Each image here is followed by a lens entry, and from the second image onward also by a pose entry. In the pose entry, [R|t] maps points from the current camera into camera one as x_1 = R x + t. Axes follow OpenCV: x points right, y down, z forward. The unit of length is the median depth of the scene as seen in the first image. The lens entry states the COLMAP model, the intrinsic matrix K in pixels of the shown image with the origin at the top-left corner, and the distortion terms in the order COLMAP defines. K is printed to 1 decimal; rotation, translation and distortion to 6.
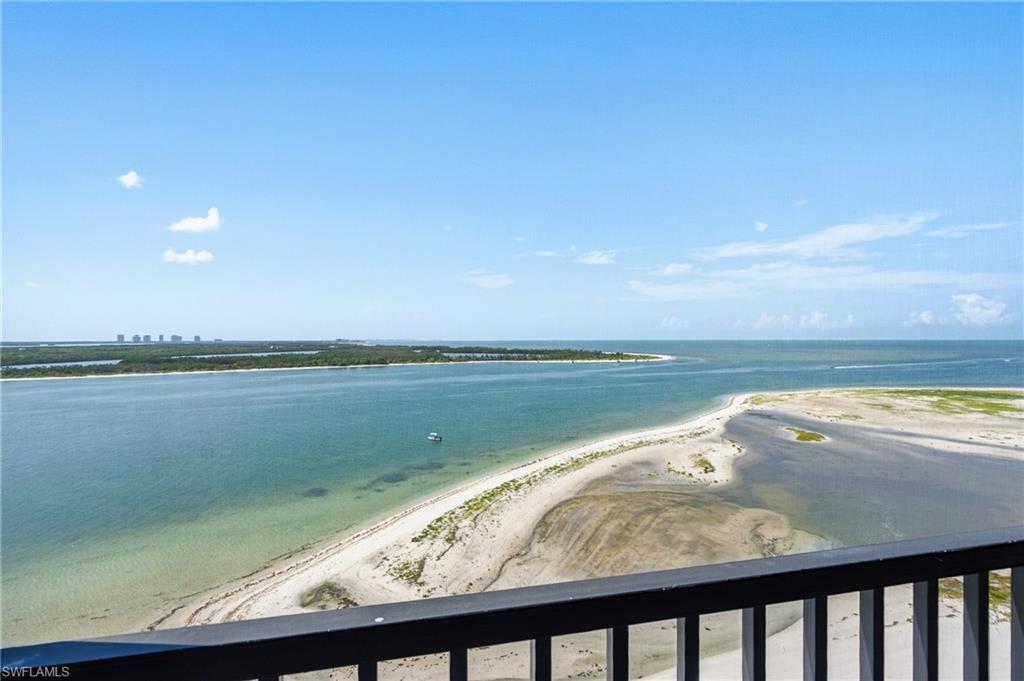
lens RADIAL K [[469.0, 0, 509.3], [0, 469.0, 342.9], [0, 0, 1]] dist [-0.002430, 0.000593]
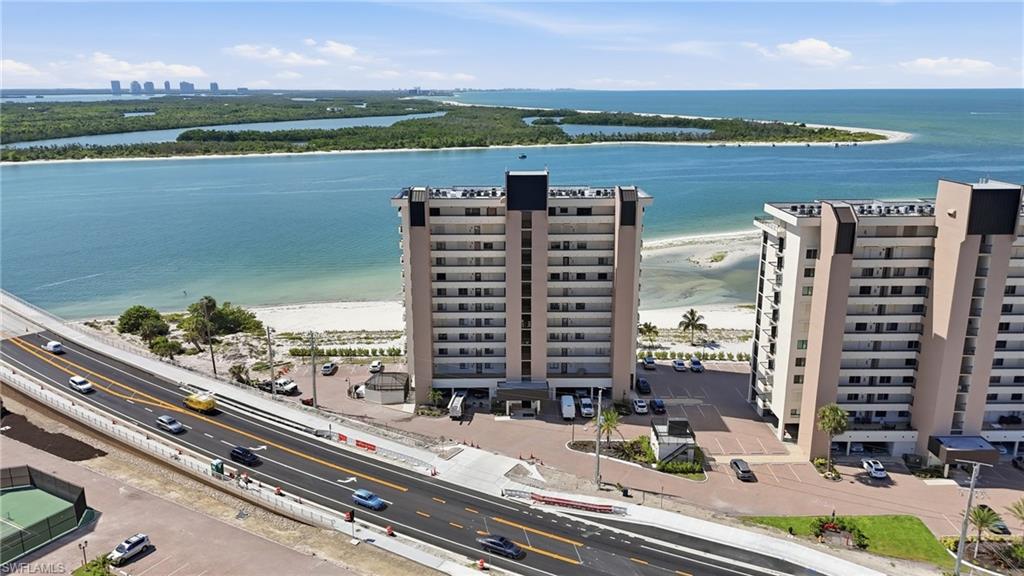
lens RADIAL K [[751.6, 0, 512.0], [0, 751.6, 288.0], [0, 0, 1]] dist [0.092175, -0.112116]
pose [[0.975609, 0.056989, -0.211991, 0.328208], [-0.002602, 0.968647, 0.248427, -0.206958], [0.219502, -0.241816, 0.945169, -1.285941]]
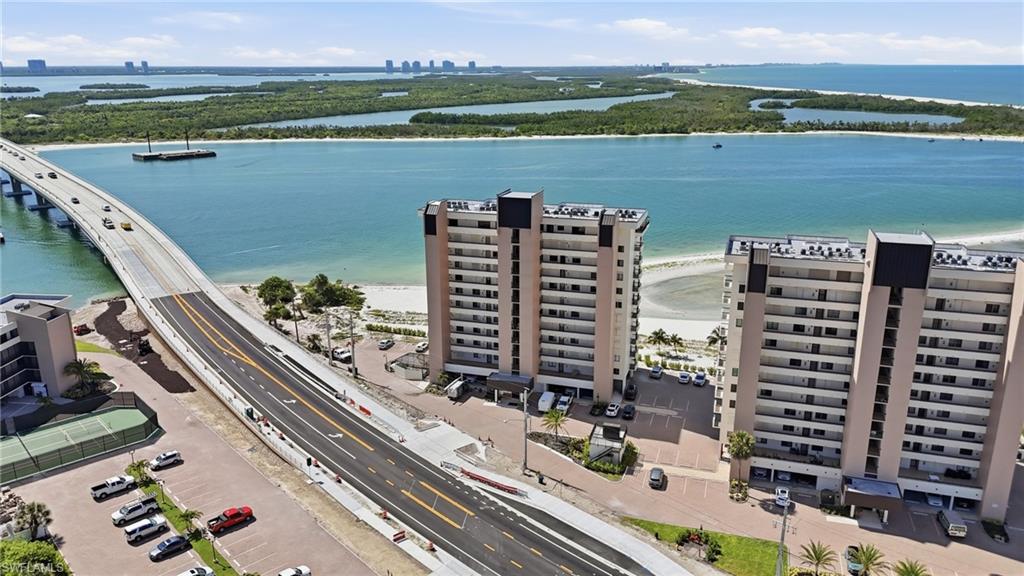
lens RADIAL K [[751.6, 0, 512.0], [0, 751.6, 288.0], [0, 0, 1]] dist [0.092175, -0.112116]
pose [[0.859636, 0.145879, -0.489637, 0.745832], [-0.004721, 0.960597, 0.277906, -0.300091], [0.510885, -0.236586, 0.826452, -1.287171]]
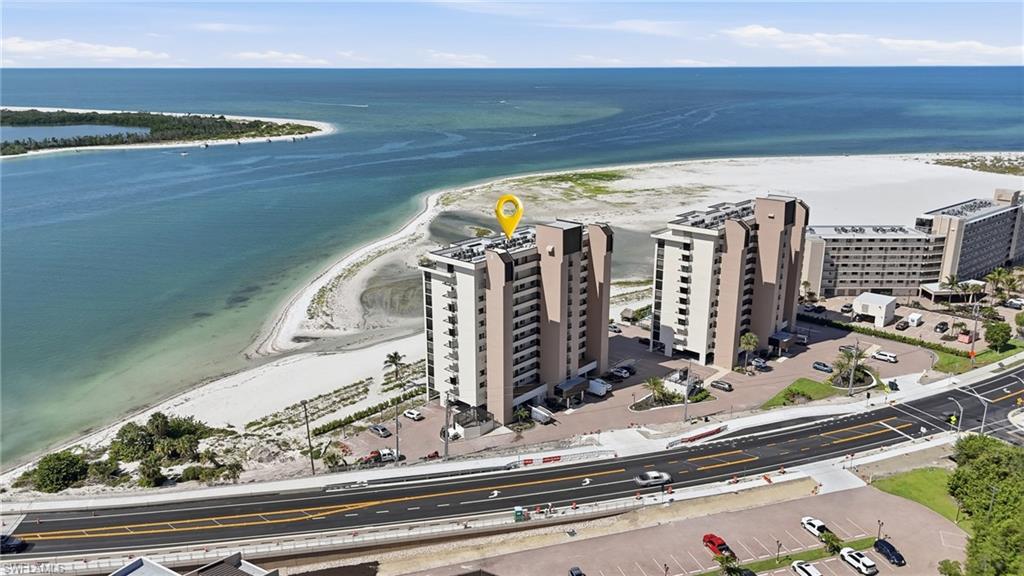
lens RADIAL K [[751.6, 0, 512.0], [0, 751.6, 288.0], [0, 0, 1]] dist [0.092175, -0.112116]
pose [[0.826705, -0.158516, 0.539843, -0.807984], [0.005030, 0.961535, 0.274636, -0.385985], [-0.562613, -0.224327, 0.795704, -1.335751]]
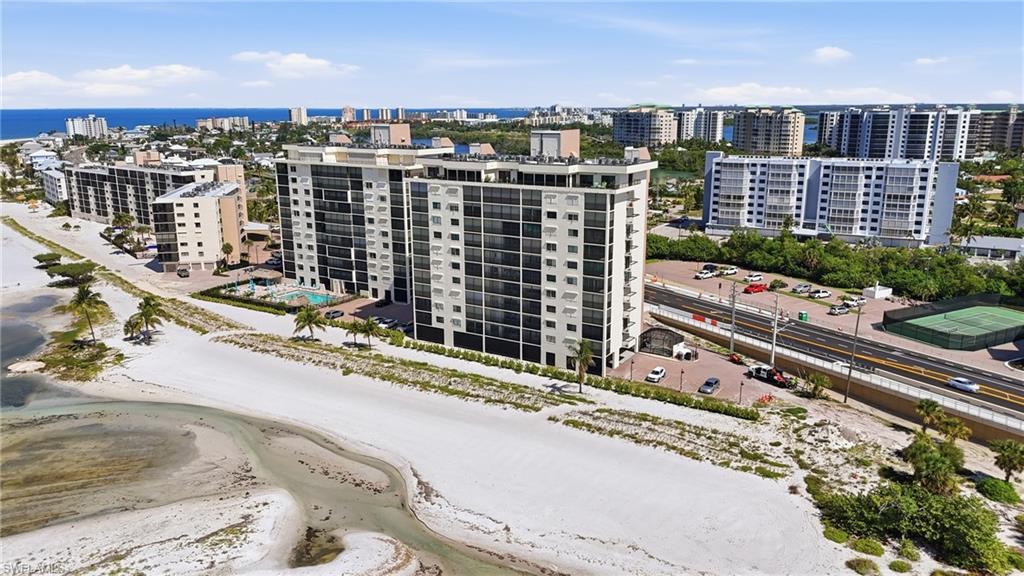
lens RADIAL K [[751.6, 0, 512.0], [0, 751.6, 288.0], [0, 0, 1]] dist [0.092175, -0.112116]
pose [[-0.712985, -0.155735, 0.683666, -0.824181], [0.010715, 0.972489, 0.232702, -0.141083], [-0.701097, 0.173238, -0.691702, 0.872261]]
